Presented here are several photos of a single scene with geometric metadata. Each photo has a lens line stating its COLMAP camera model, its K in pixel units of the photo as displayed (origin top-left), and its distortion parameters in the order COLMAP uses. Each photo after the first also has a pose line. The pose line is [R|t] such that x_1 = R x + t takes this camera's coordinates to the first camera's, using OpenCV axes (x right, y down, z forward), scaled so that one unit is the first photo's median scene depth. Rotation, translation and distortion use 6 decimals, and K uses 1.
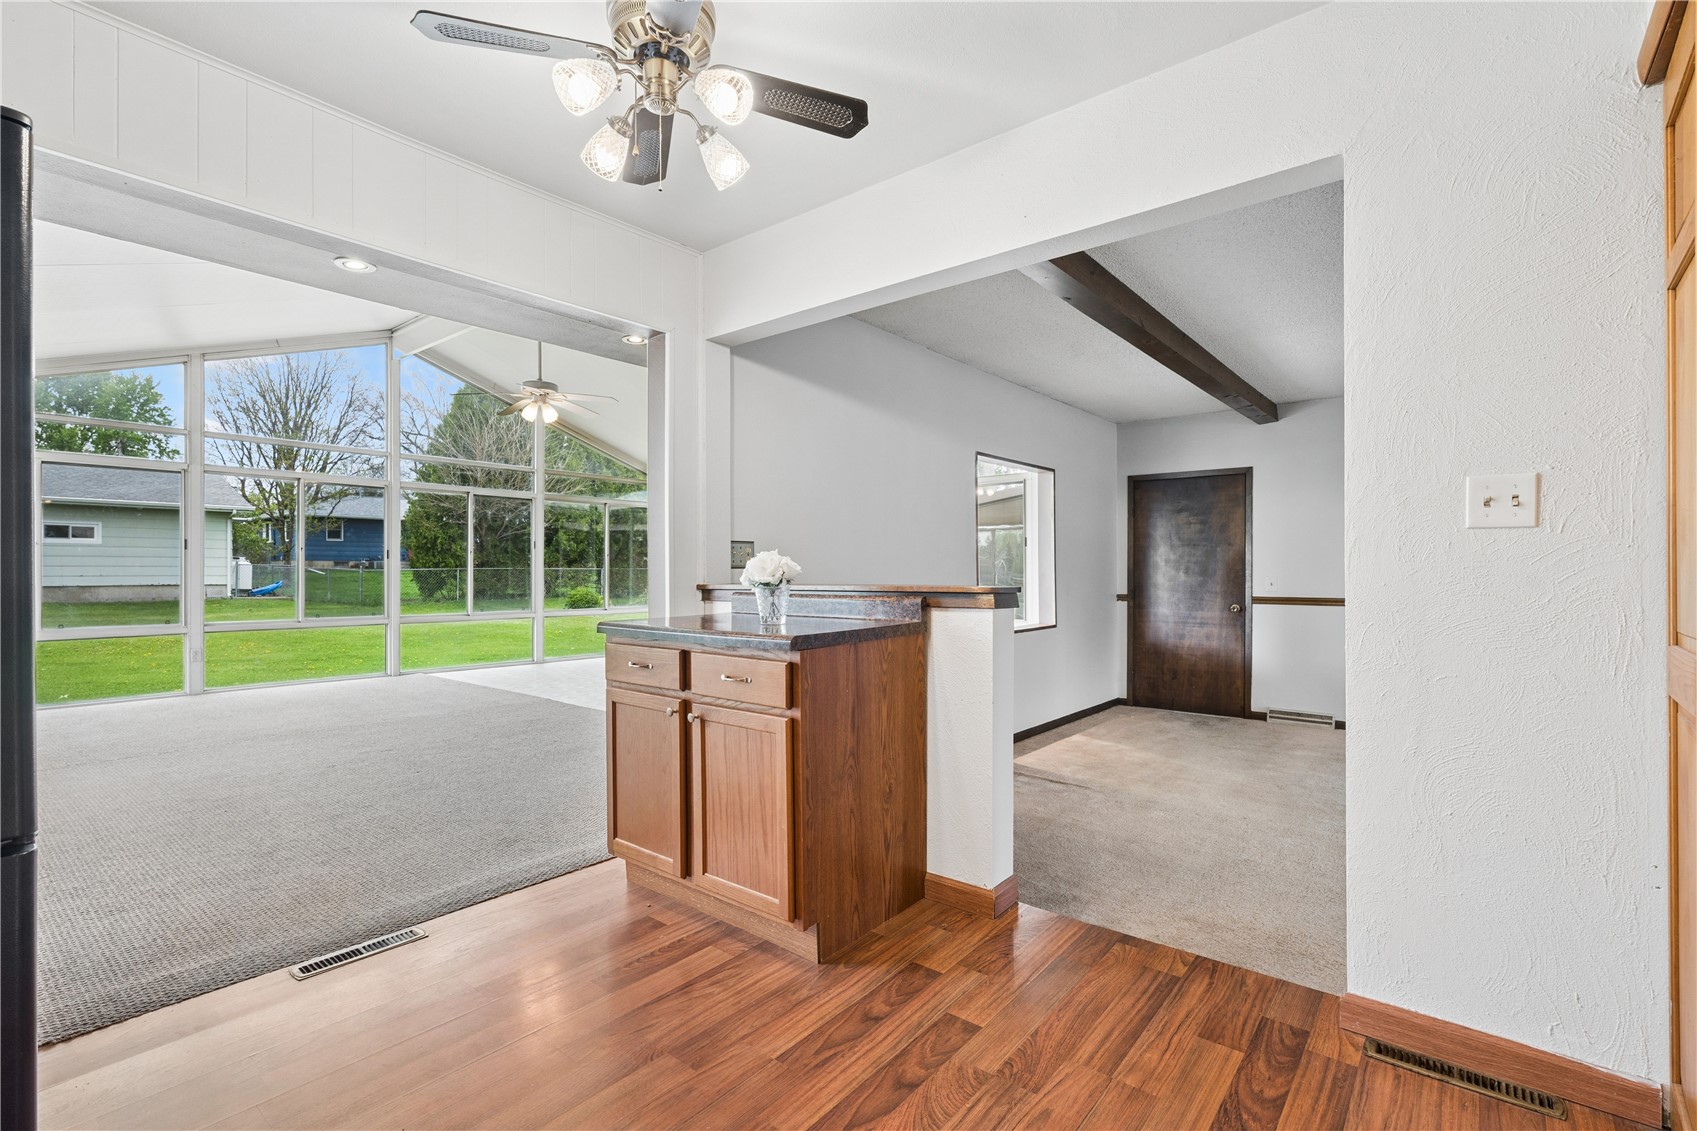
lens RADIAL K [[767.8, 0, 852.5], [0, 767.8, 578.5], [0, 0, 1]] dist [-0.001322, -0.000303]
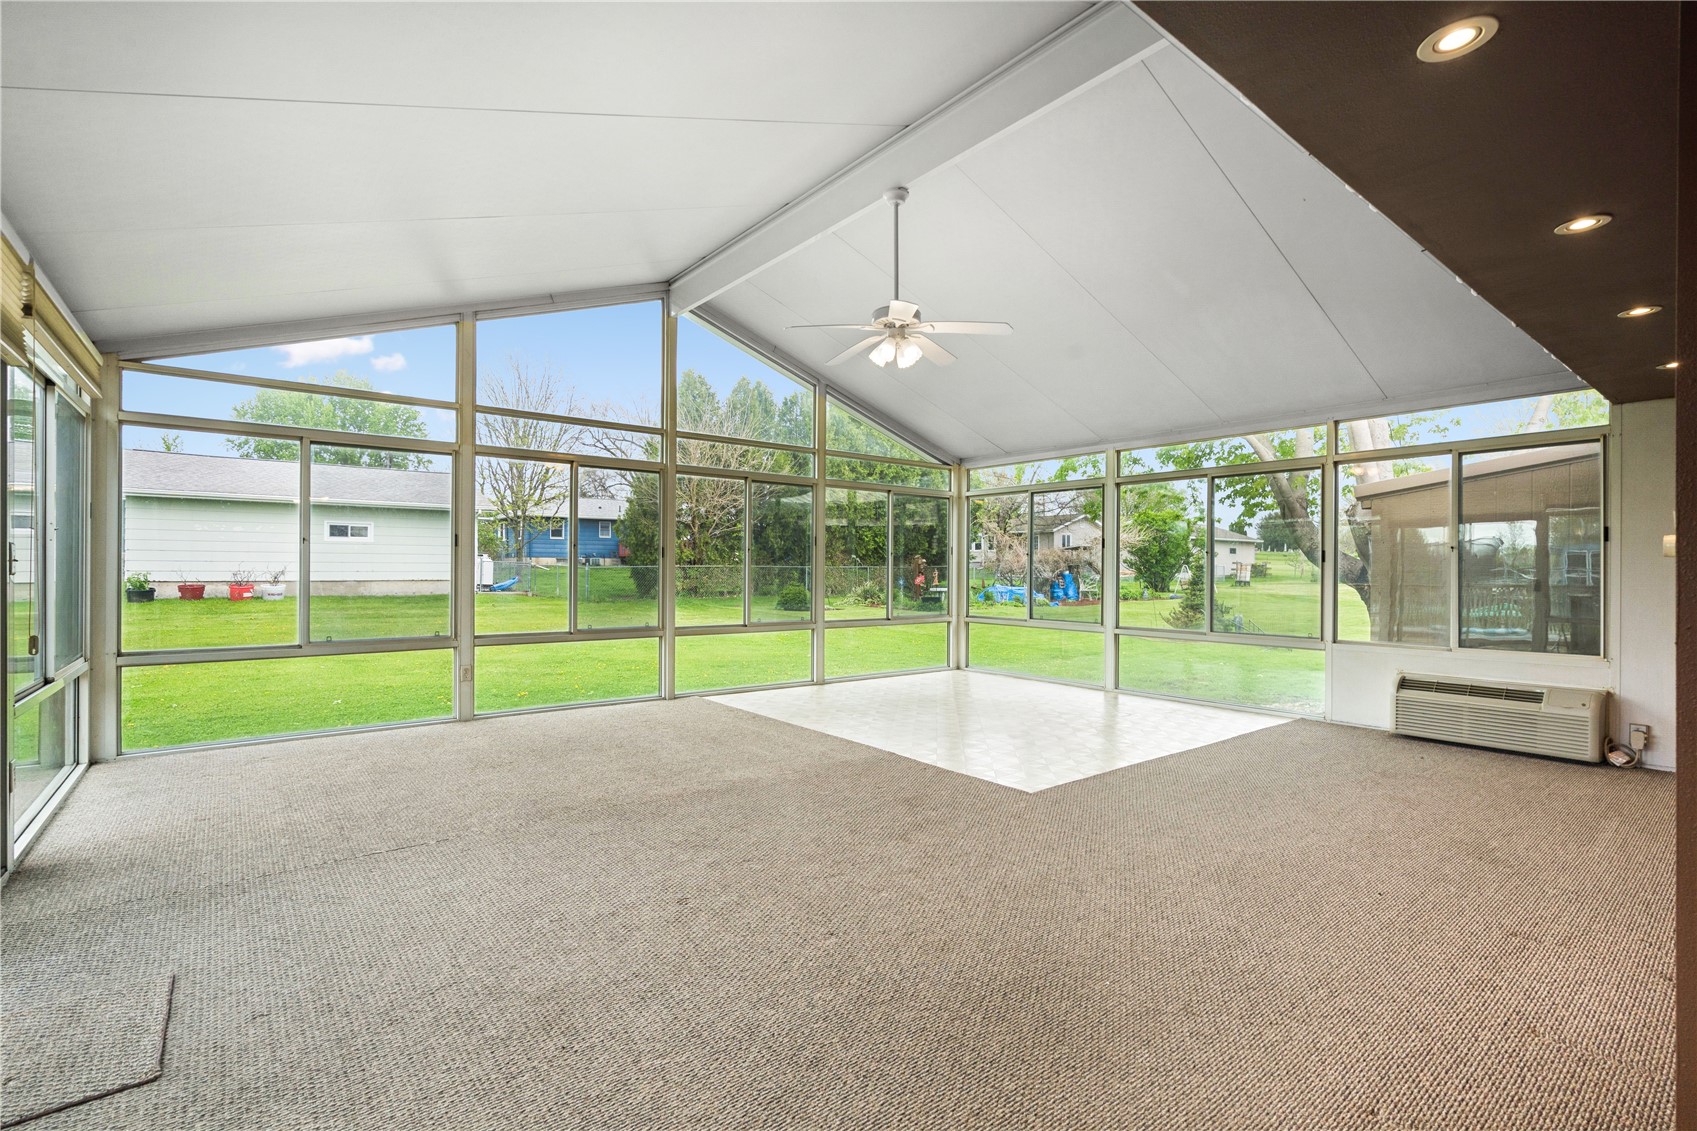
lens RADIAL K [[767.8, 0, 852.5], [0, 767.8, 578.5], [0, 0, 1]] dist [-0.001322, -0.000303]
pose [[0.976372, 0.007749, -0.215955, -0.073051], [-0.007019, 0.999967, 0.004147, -0.002701], [0.215980, -0.002533, 0.976394, 0.075630]]
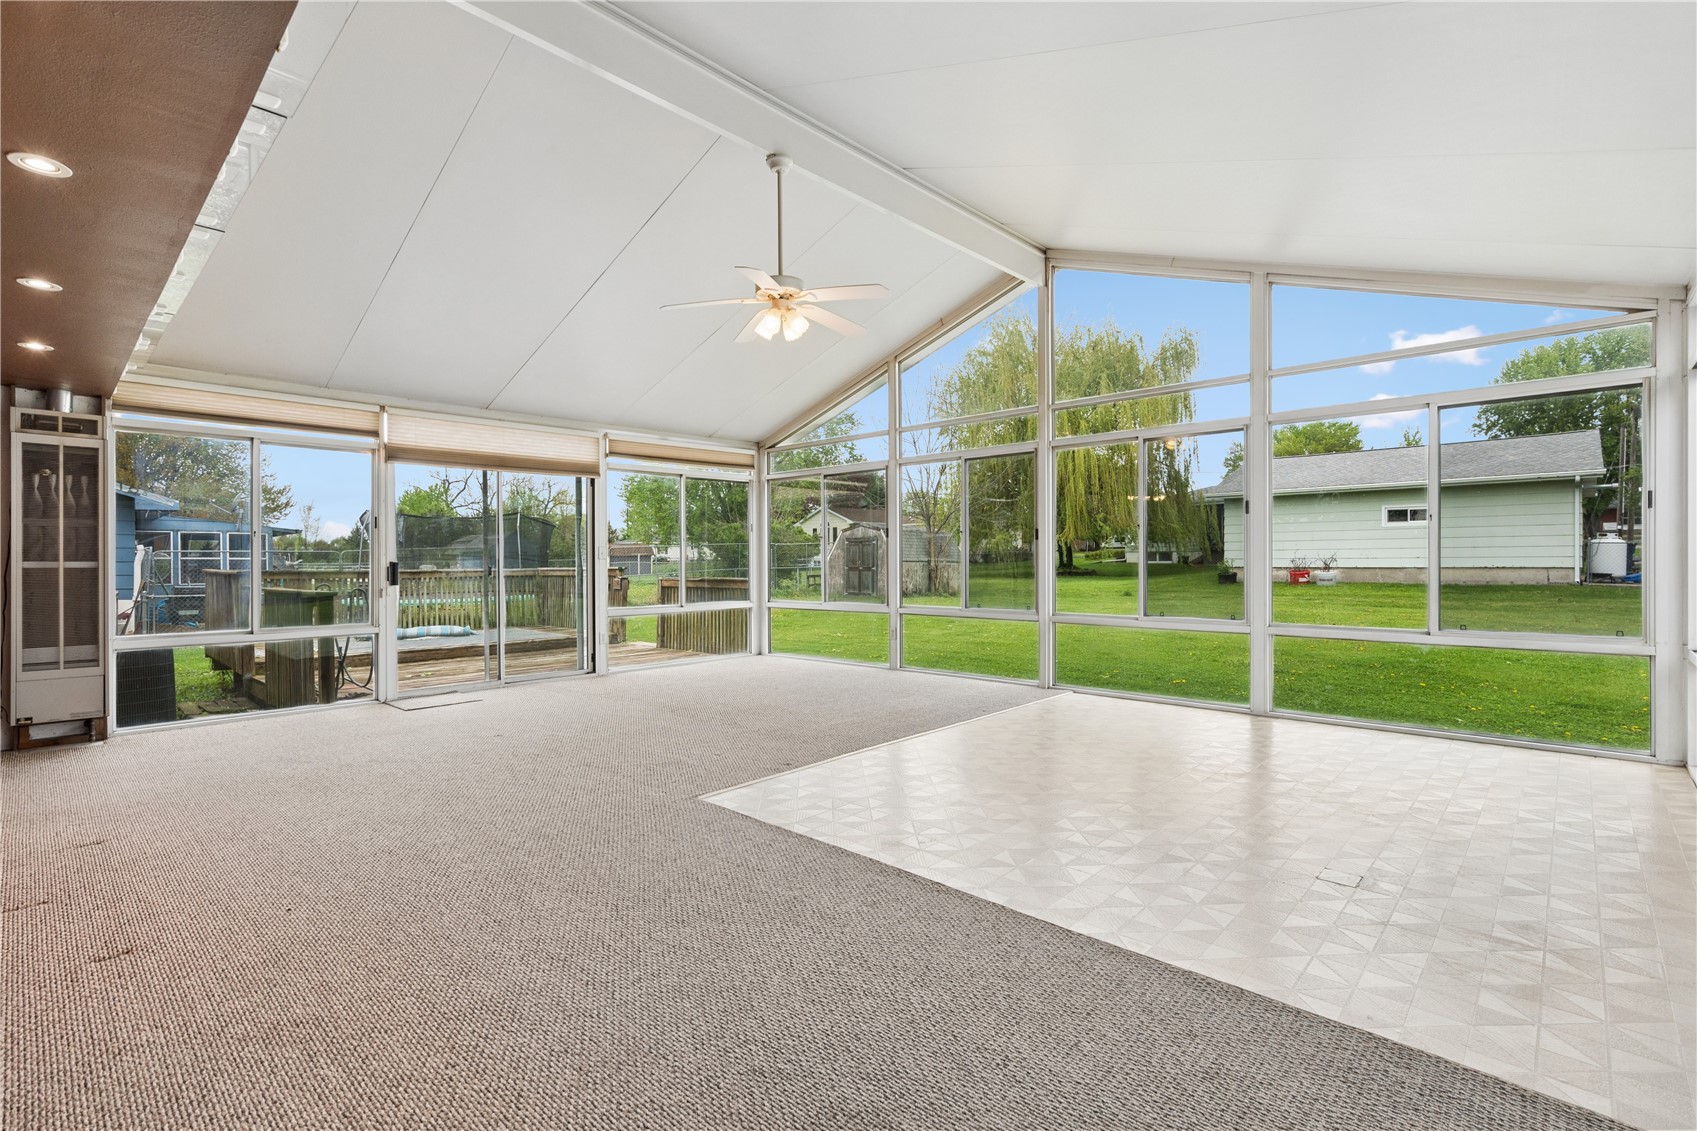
lens RADIAL K [[781.0, 0, 848.5], [0, 781.0, 565.5], [0, 0, 1]] dist [-0.001894, -0.000116]
pose [[-0.081700, 0.007141, -0.996631, 0.072190], [0.001668, 0.999974, 0.007028, -0.001332], [0.996656, -0.001088, -0.081710, 0.282331]]
